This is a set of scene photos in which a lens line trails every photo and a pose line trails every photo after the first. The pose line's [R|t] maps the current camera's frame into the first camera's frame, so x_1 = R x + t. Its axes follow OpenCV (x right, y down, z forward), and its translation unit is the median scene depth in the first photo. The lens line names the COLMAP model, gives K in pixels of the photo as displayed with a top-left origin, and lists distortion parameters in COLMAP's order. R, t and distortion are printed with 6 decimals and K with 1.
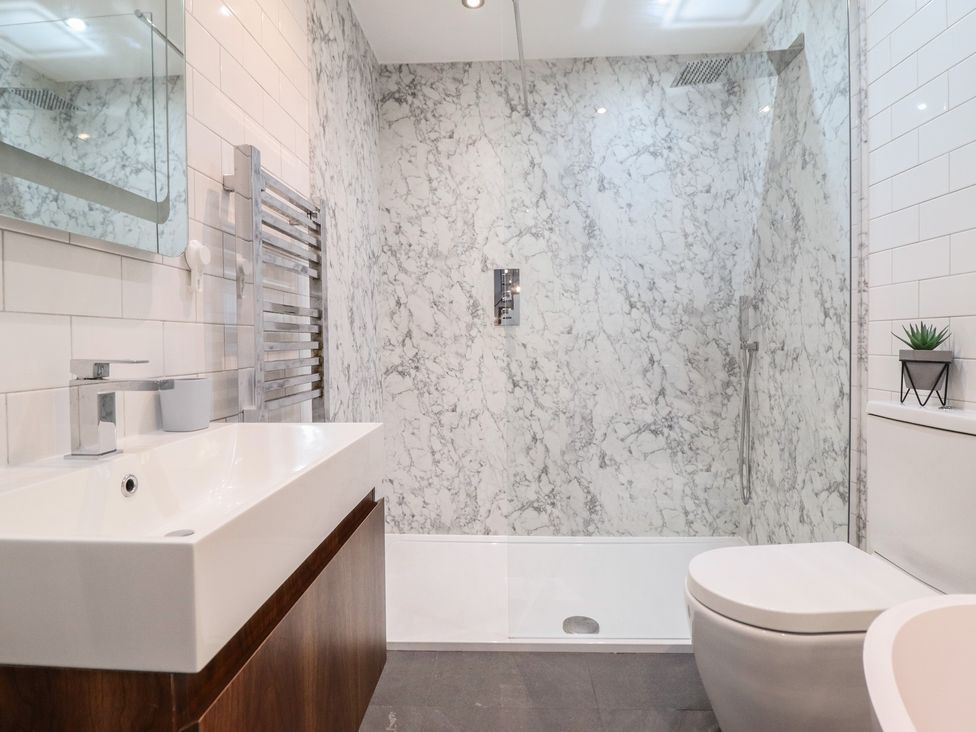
lens RADIAL K [[509.8, 0, 487.4], [0, 509.8, 352.2], [0, 0, 1]] dist [-0.001263, -0.001150]
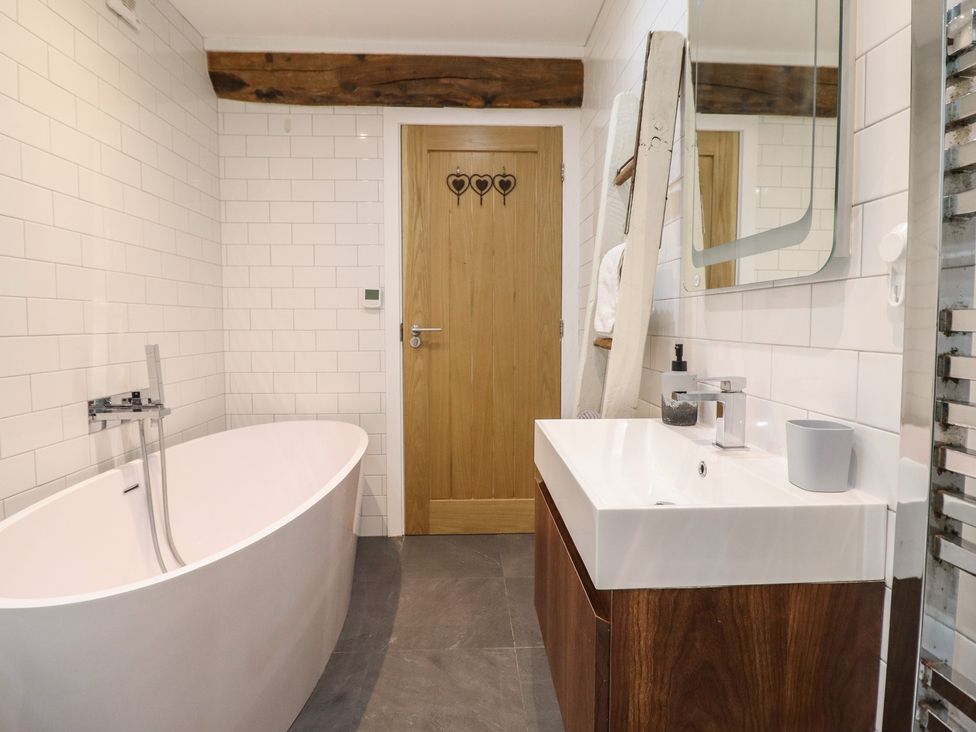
lens RADIAL K [[509.8, 0, 487.4], [0, 509.8, 352.2], [0, 0, 1]] dist [-0.001263, -0.001150]
pose [[-0.995630, 0.016062, -0.091997, -0.002718], [0.008645, 0.996720, 0.080462, -0.138442], [0.092987, 0.079315, -0.992503, 1.885061]]
